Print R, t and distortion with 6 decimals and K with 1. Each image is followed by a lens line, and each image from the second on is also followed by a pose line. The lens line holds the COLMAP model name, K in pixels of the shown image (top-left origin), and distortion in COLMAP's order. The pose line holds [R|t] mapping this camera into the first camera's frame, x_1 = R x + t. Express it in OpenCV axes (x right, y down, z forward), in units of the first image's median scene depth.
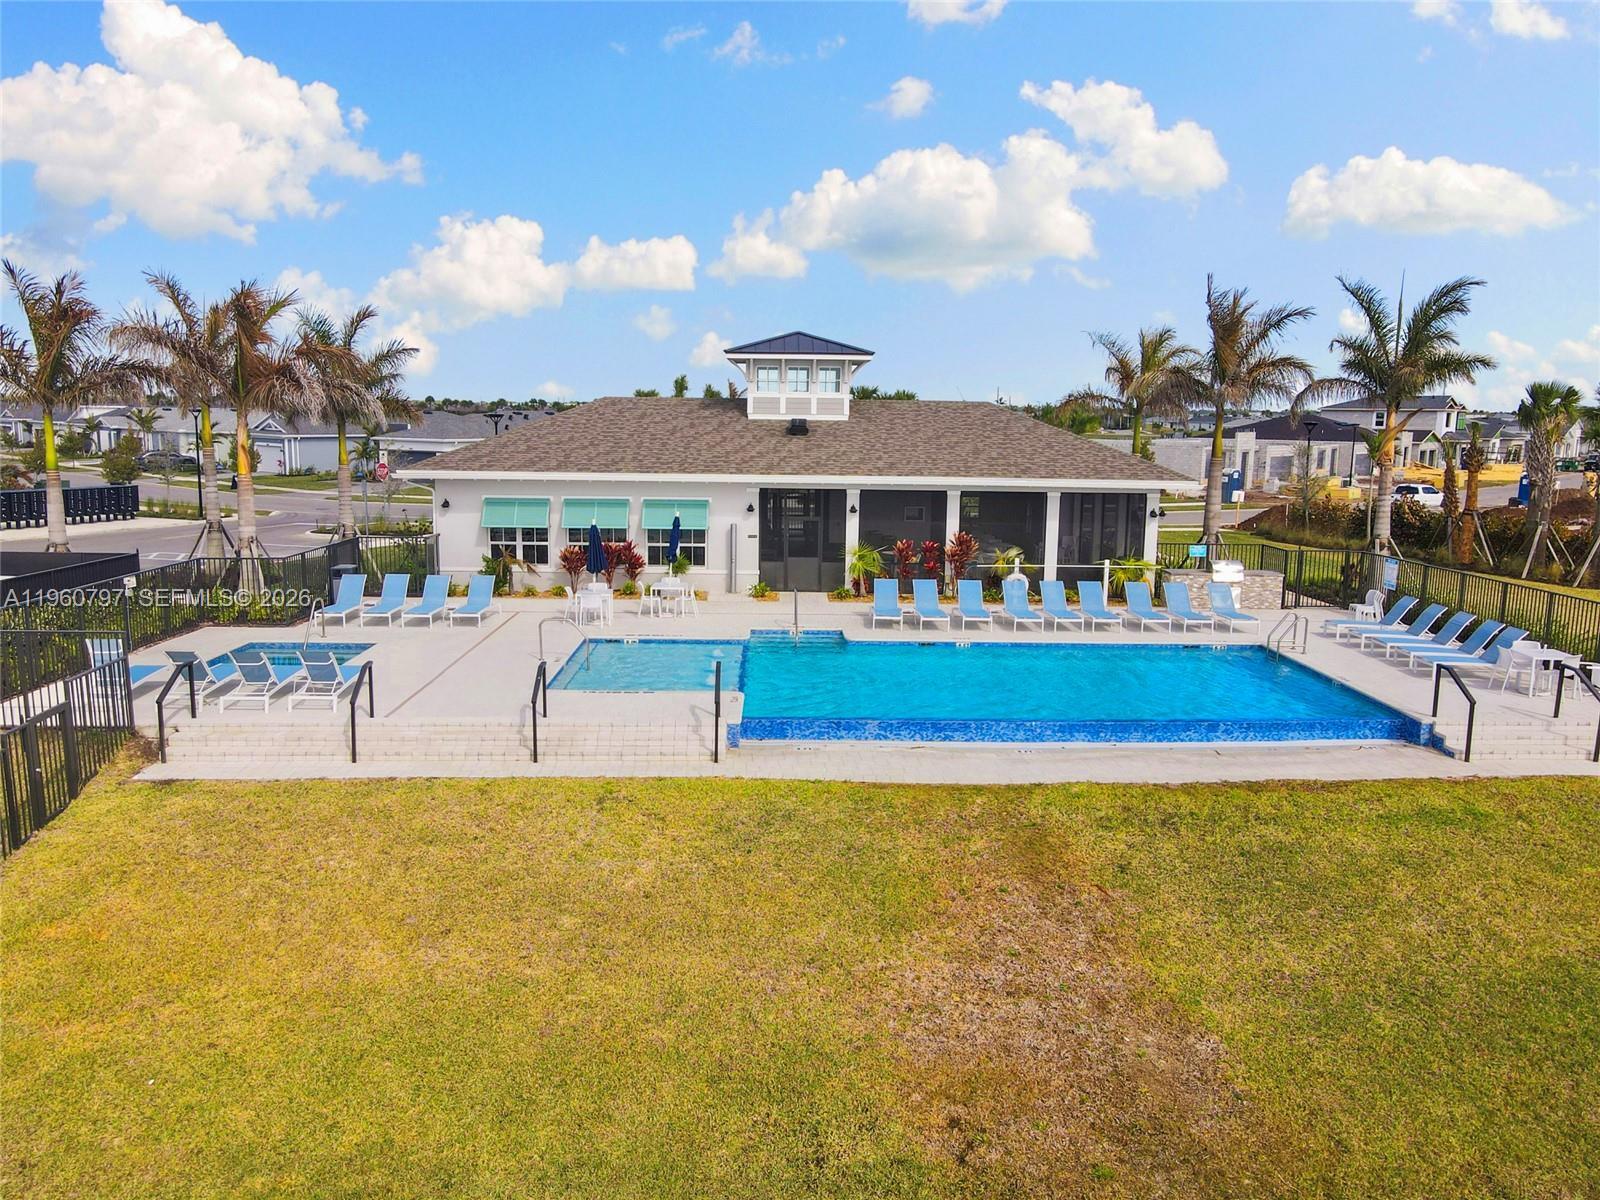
lens RADIAL K [[1184.2, 0, 788.1], [0, 1184.2, 598.0], [0, 0, 1]] dist [-0.004795, 0.005345]
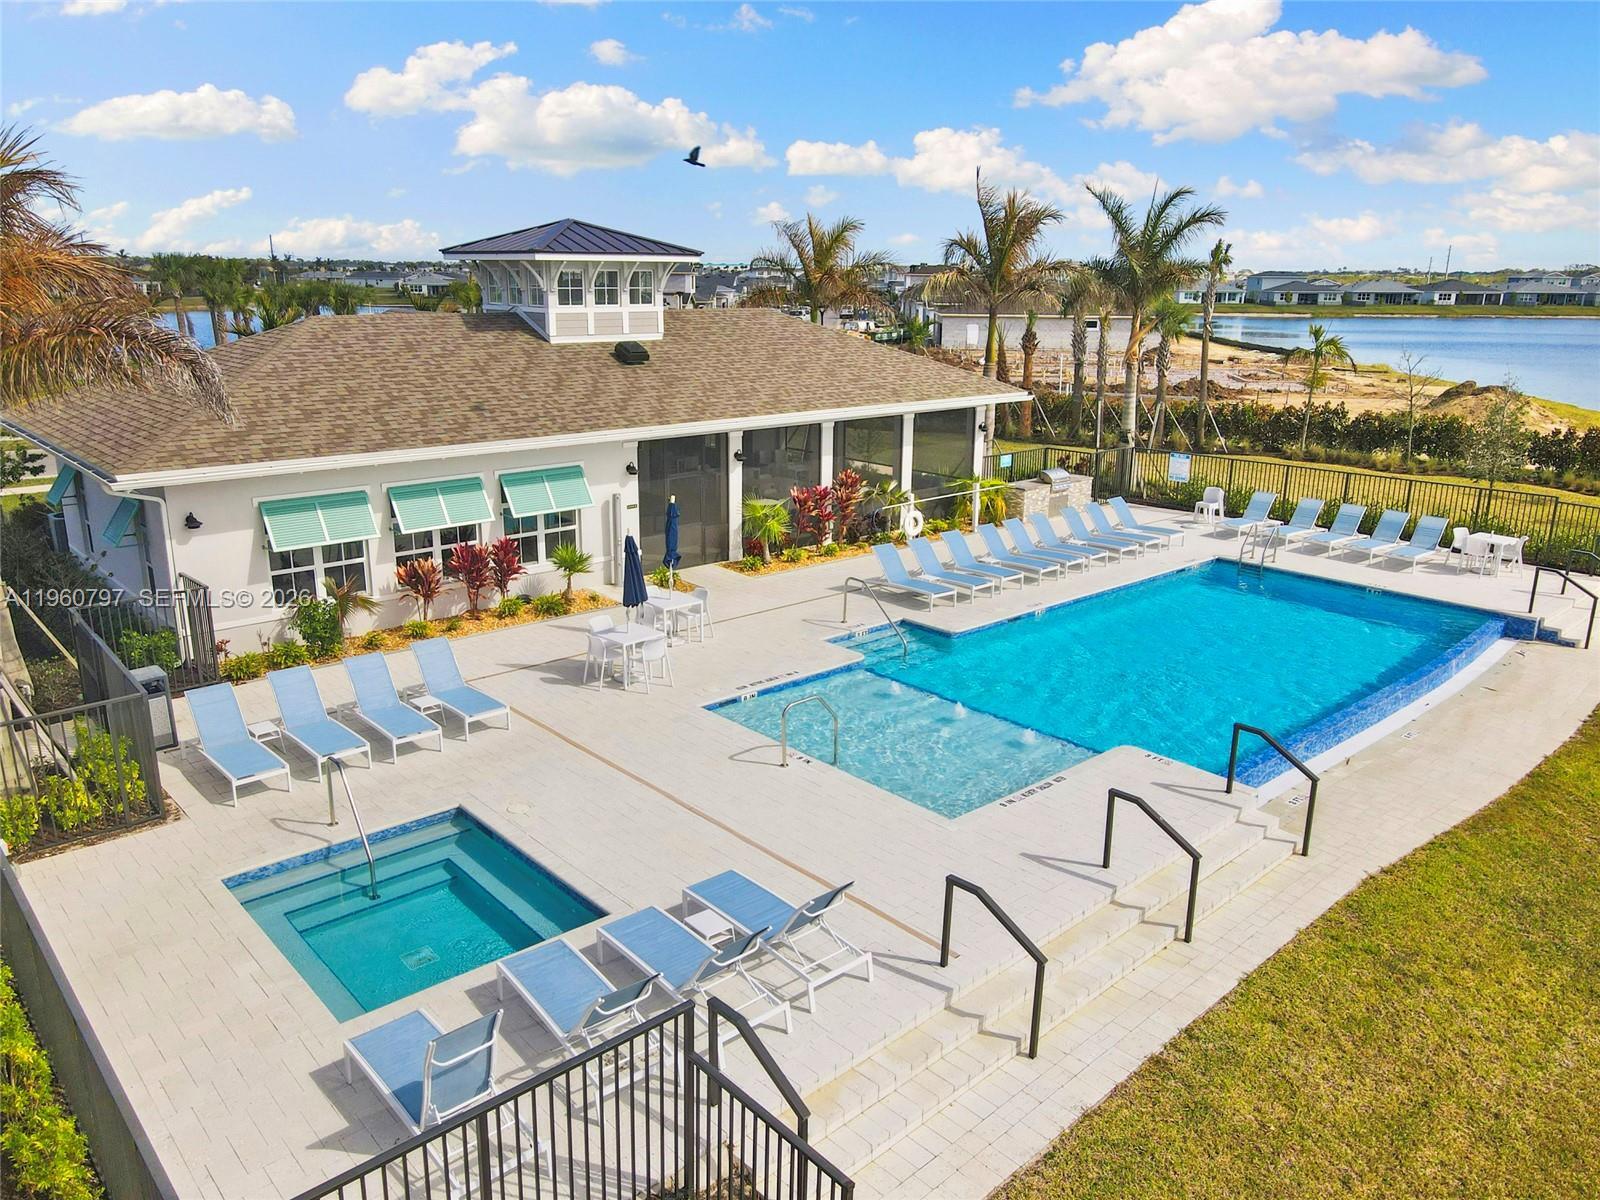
lens RADIAL K [[1184.2, 0, 788.1], [0, 1184.2, 598.0], [0, 0, 1]] dist [-0.004795, 0.005345]
pose [[0.759223, -0.181597, 0.624983, -0.543211], [0.104185, 0.981812, 0.158715, -0.129749], [-0.642438, -0.055386, 0.764334, 0.449165]]
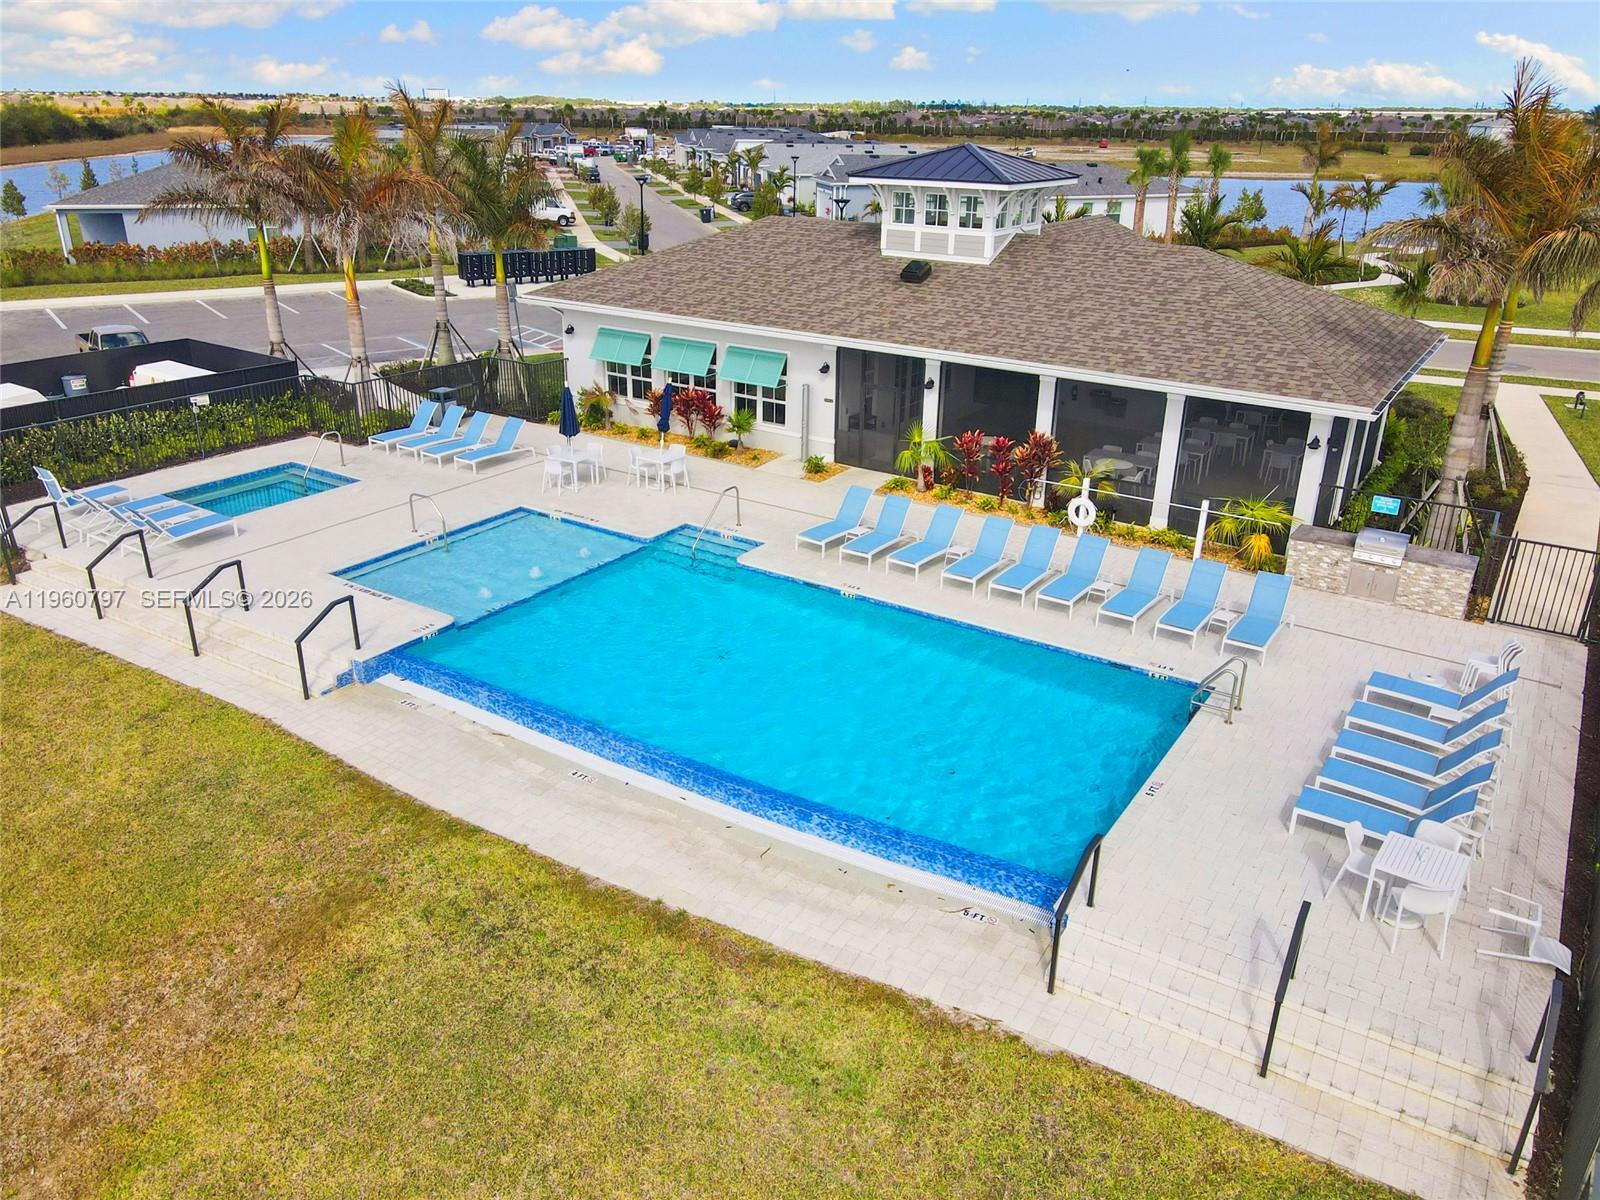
lens RADIAL K [[1184.2, 0, 788.1], [0, 1184.2, 598.0], [0, 0, 1]] dist [-0.004795, 0.005345]
pose [[0.824338, 0.217838, -0.522507, 0.545198], [-0.094070, 0.962876, 0.253022, -0.163208], [0.558227, -0.159424, 0.814228, 0.305827]]
